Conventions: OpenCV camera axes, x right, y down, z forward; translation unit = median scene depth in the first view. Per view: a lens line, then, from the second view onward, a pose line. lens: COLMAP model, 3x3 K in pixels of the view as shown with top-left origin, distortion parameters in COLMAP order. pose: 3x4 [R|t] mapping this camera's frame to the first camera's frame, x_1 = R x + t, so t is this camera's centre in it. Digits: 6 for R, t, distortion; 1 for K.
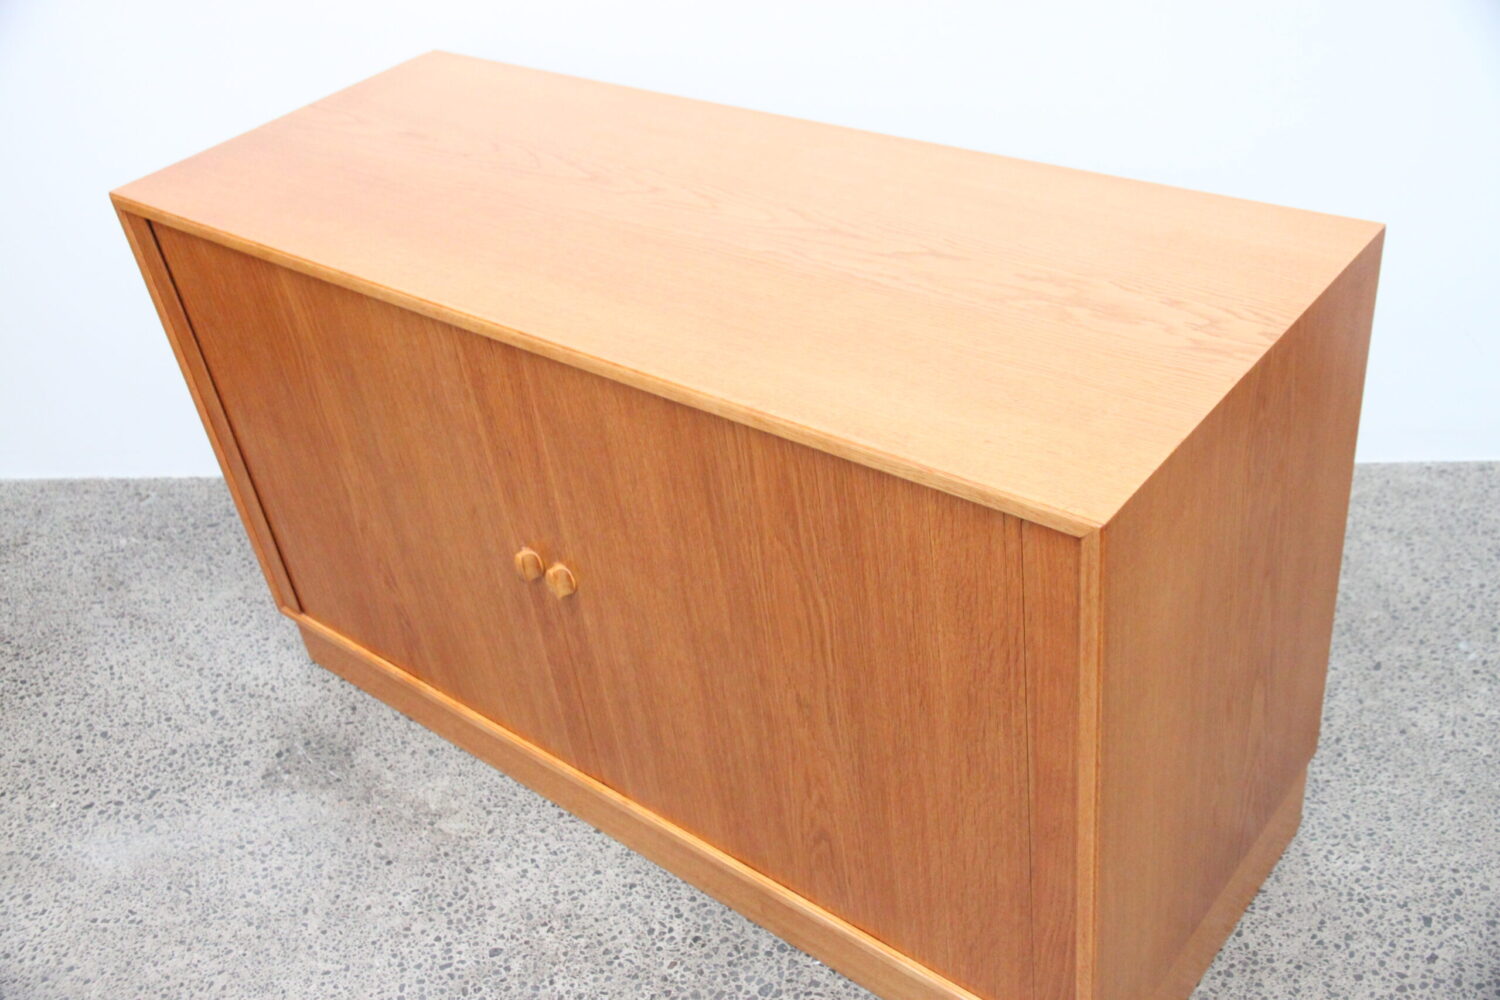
lens RADIAL K [[1580.6, 0, 750.0], [0, 1580.6, 500.0], [0, 0, 1]] dist [0.009083, 0.026623]
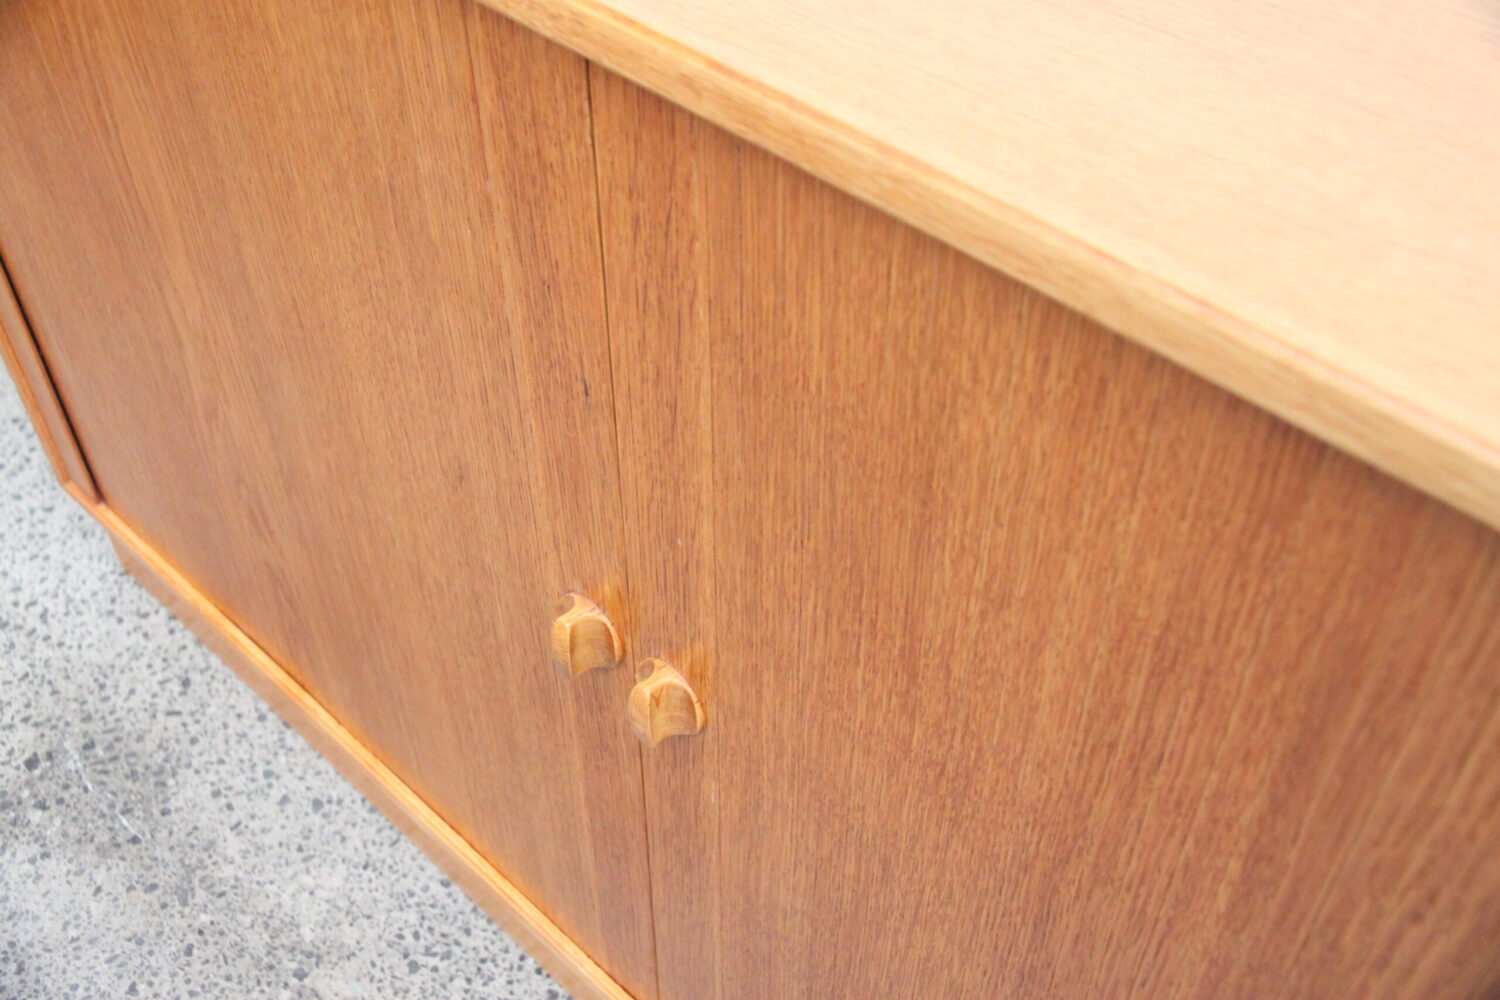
lens RADIAL K [[1599.2, 0, 750.0], [0, 1599.2, 500.0], [0, 0, 1]] dist [0.006480, 0.122558]
pose [[0.989407, 0.136011, 0.050735, -0.104828], [-0.142746, 0.975110, 0.169656, -0.057831], [-0.026397, -0.175101, 0.984197, 0.512730]]
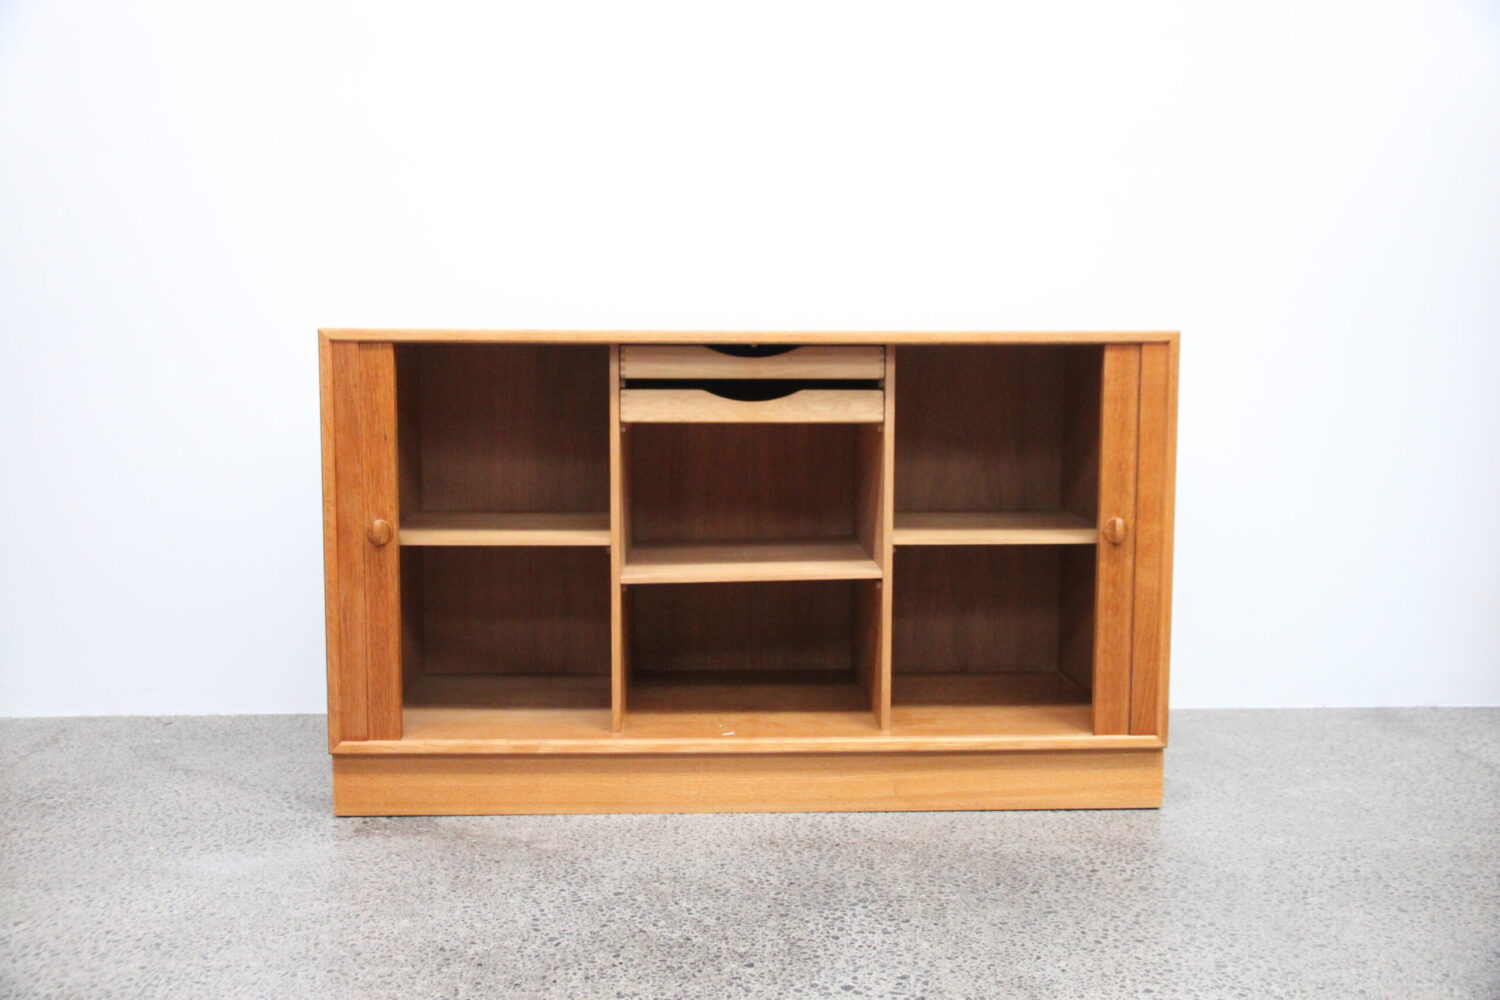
lens RADIAL K [[1471.6, 0, 749.7], [0, 1471.6, 473.5], [0, 0, 1]] dist [-0.013466, 0.000232]
pose [[0.972942, 0.108837, 0.203809, -0.294360], [0.012973, 0.854979, -0.518500, 0.534822], [-0.230685, 0.507115, 0.830433, -0.057218]]
